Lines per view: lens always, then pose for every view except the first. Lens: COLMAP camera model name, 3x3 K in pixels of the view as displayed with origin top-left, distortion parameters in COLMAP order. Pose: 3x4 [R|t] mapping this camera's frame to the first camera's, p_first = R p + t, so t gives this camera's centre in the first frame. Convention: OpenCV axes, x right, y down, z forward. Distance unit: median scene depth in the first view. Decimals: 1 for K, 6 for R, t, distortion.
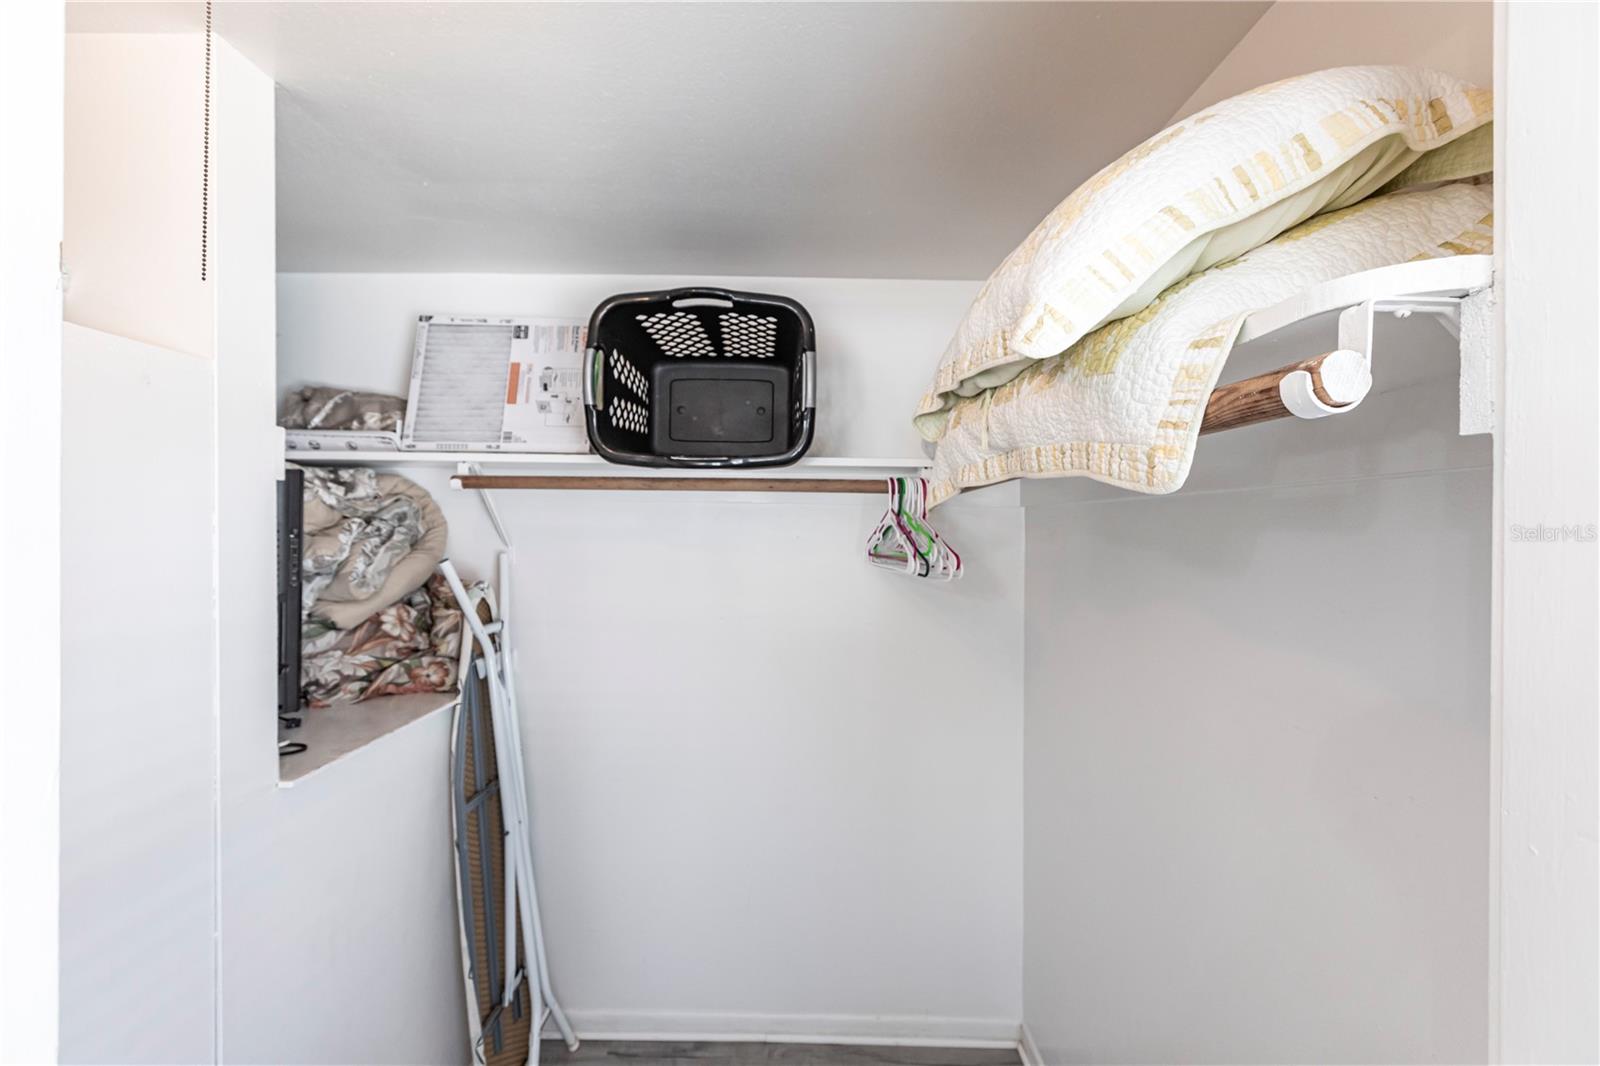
lens RADIAL K [[728.8, 0, 797.3], [0, 728.8, 503.8], [0, 0, 1]] dist [-0.002023, -0.000885]
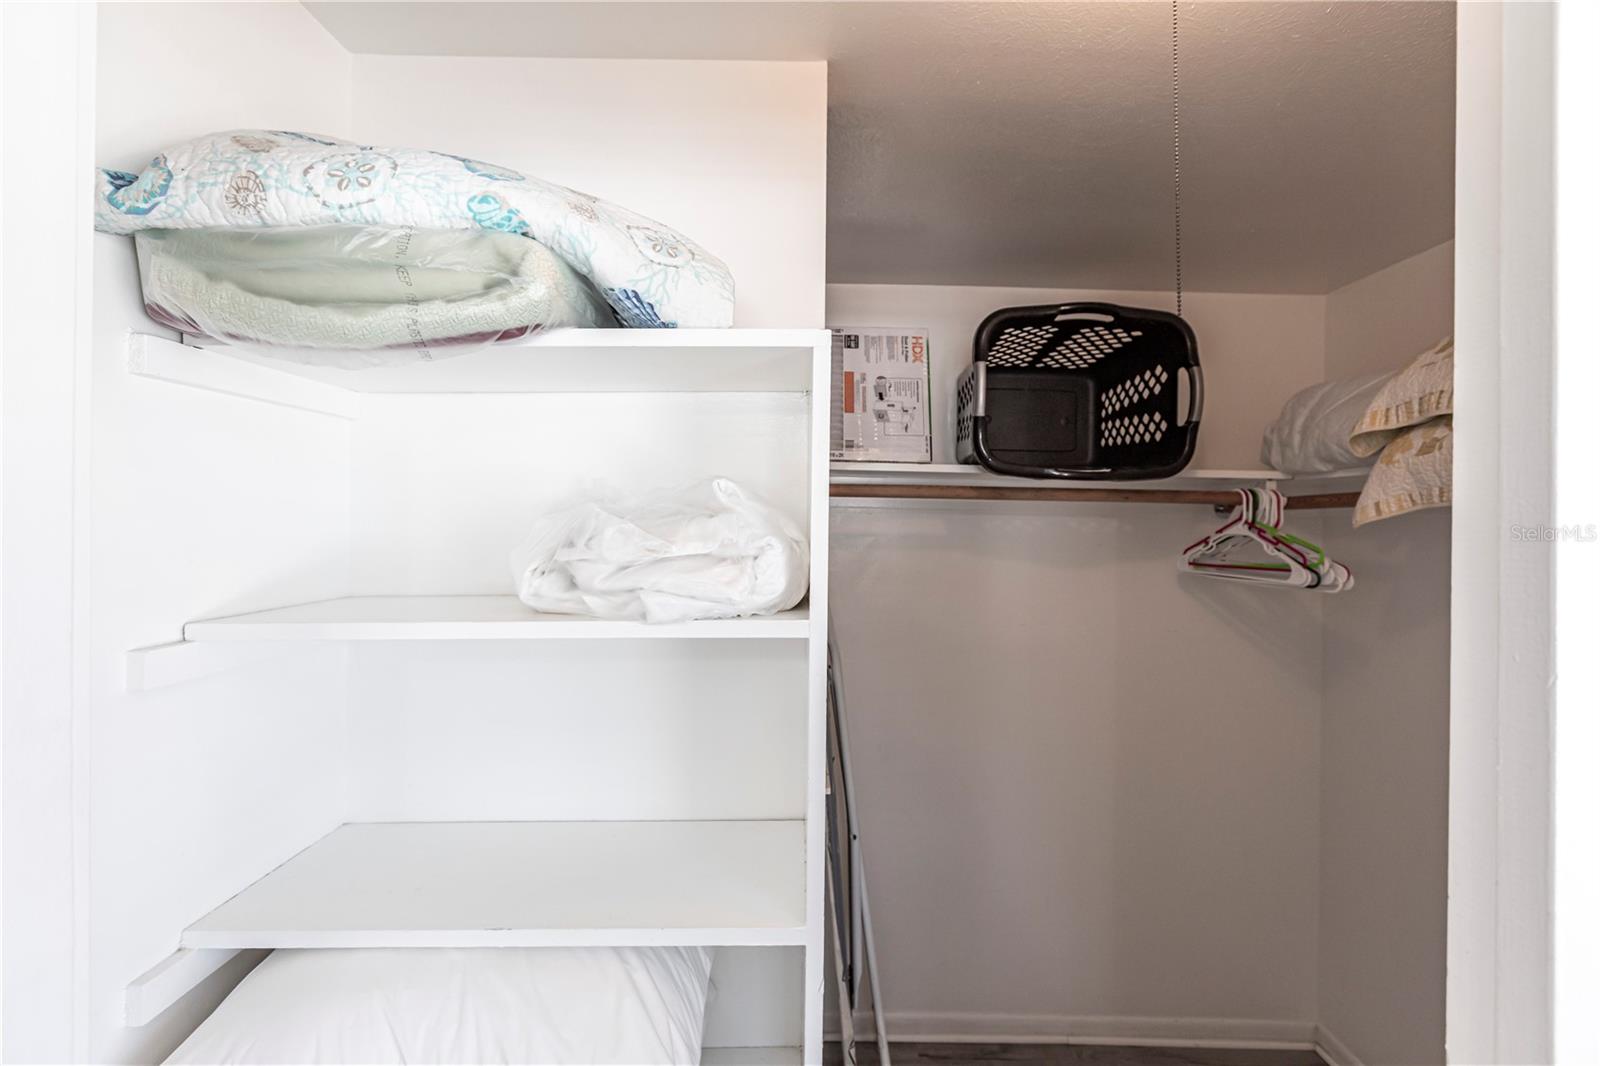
lens RADIAL K [[728.8, 0, 797.3], [0, 728.8, 503.8], [0, 0, 1]] dist [-0.002023, -0.000885]
pose [[0.999885, 0.009178, 0.012093, -0.474130], [-0.009134, 0.999952, -0.003672, -0.005944], [-0.012126, 0.003561, 0.999920, -0.011743]]
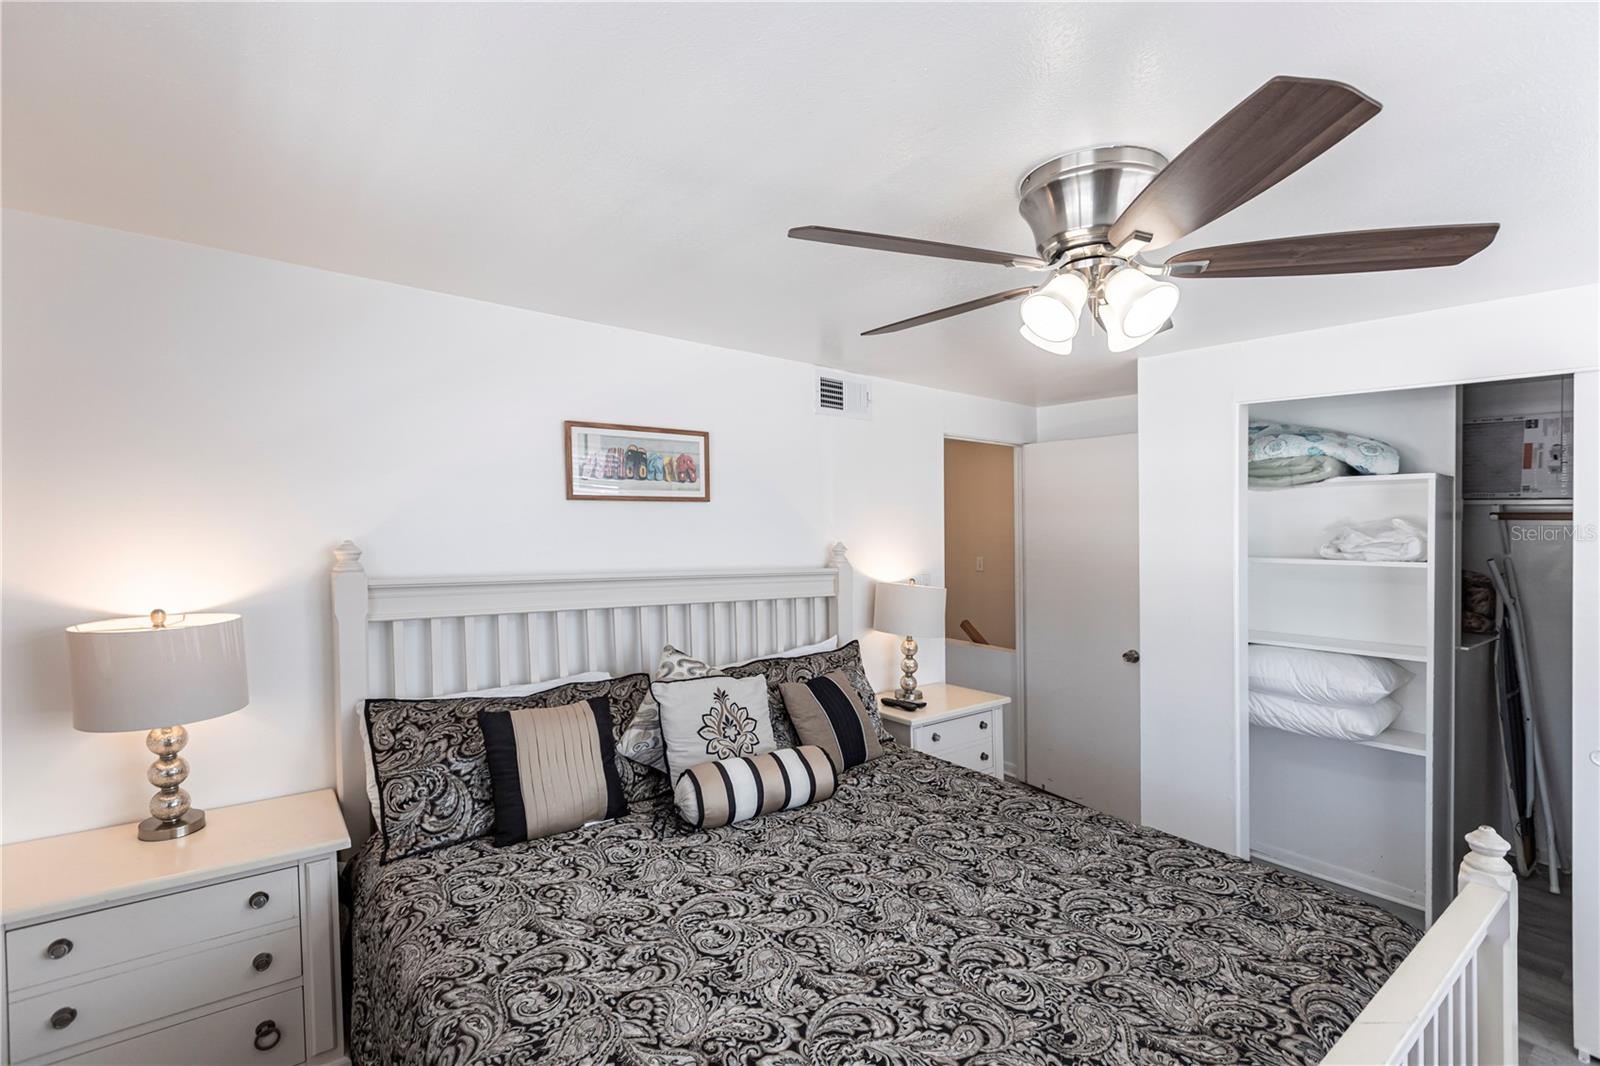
lens RADIAL K [[734.3, 0, 796.6], [0, 734.3, 527.5], [0, 0, 1]] dist [-0.001270, 0.000334]
pose [[0.630717, 0.006326, -0.775987, -0.140880], [0.002706, 0.999943, 0.010351, -0.023625], [0.776008, -0.008628, 0.630663, -1.372902]]
